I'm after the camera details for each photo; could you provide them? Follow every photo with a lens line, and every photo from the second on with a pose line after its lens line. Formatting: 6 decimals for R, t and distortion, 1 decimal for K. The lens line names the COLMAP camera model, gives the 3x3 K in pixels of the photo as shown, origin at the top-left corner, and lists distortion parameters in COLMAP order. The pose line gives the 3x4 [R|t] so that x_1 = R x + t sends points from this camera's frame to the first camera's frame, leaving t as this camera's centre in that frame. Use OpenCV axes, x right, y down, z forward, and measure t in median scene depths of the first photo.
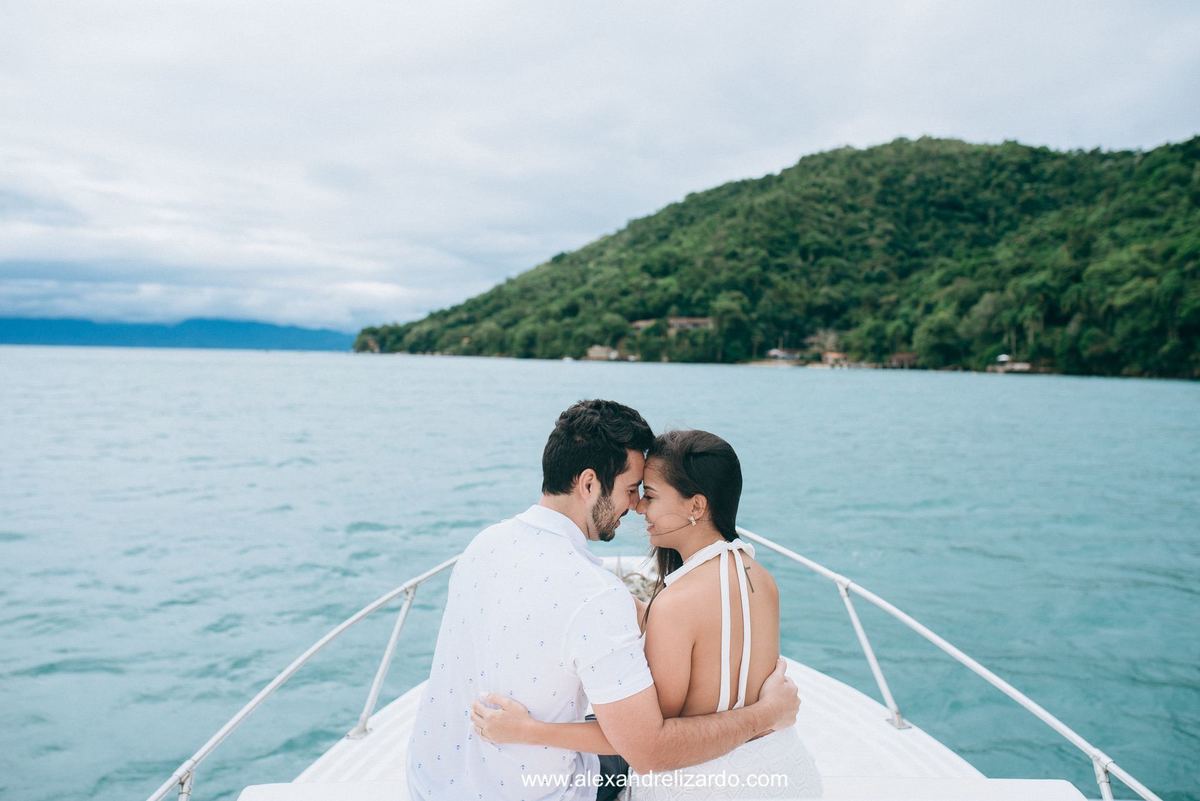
lens RADIAL K [[1218.7, 0, 600.0], [0, 1218.7, 400.5], [0, 0, 1]] dist [-0.062396, -0.009531]
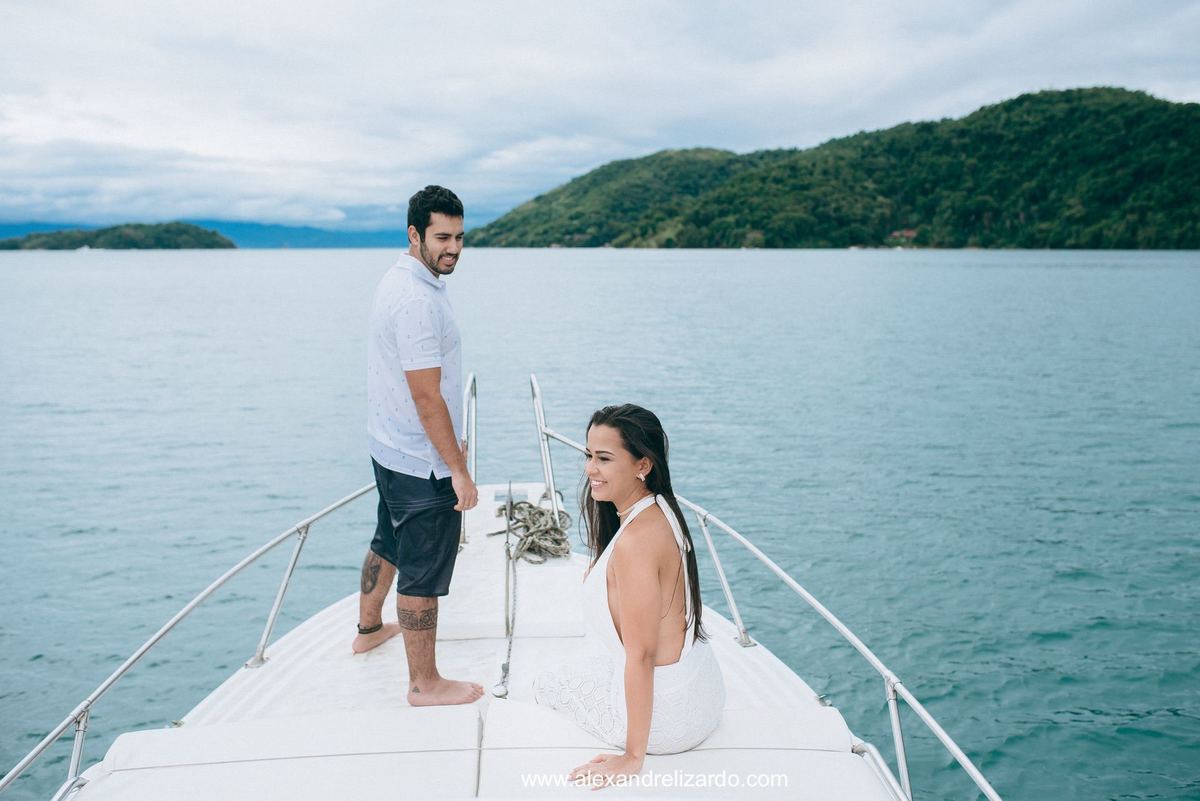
lens RADIAL K [[1218.7, 0, 600.0], [0, 1218.7, 400.5], [0, 0, 1]] dist [-0.062396, -0.009531]
pose [[0.999549, -0.022603, 0.019773, 0.042188], [0.020733, 0.995713, 0.090138, 0.072866], [-0.021726, -0.089688, 0.995733, -2.027902]]
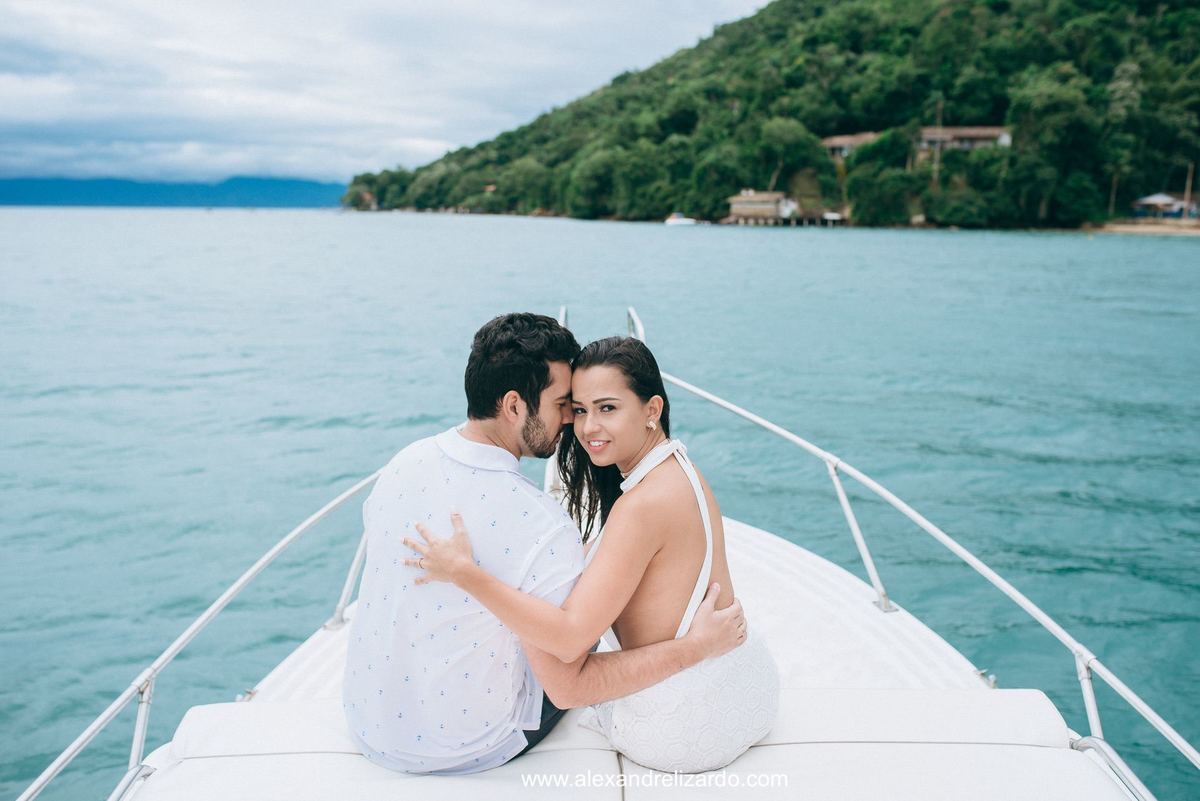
lens RADIAL K [[1218.7, 0, 600.0], [0, 1218.7, 400.5], [0, 0, 1]] dist [-0.062396, -0.009531]
pose [[0.999040, -0.008753, -0.042916, -0.034495], [0.013833, 0.992731, 0.119554, -0.018833], [0.041557, -0.120033, 0.991900, 0.463740]]
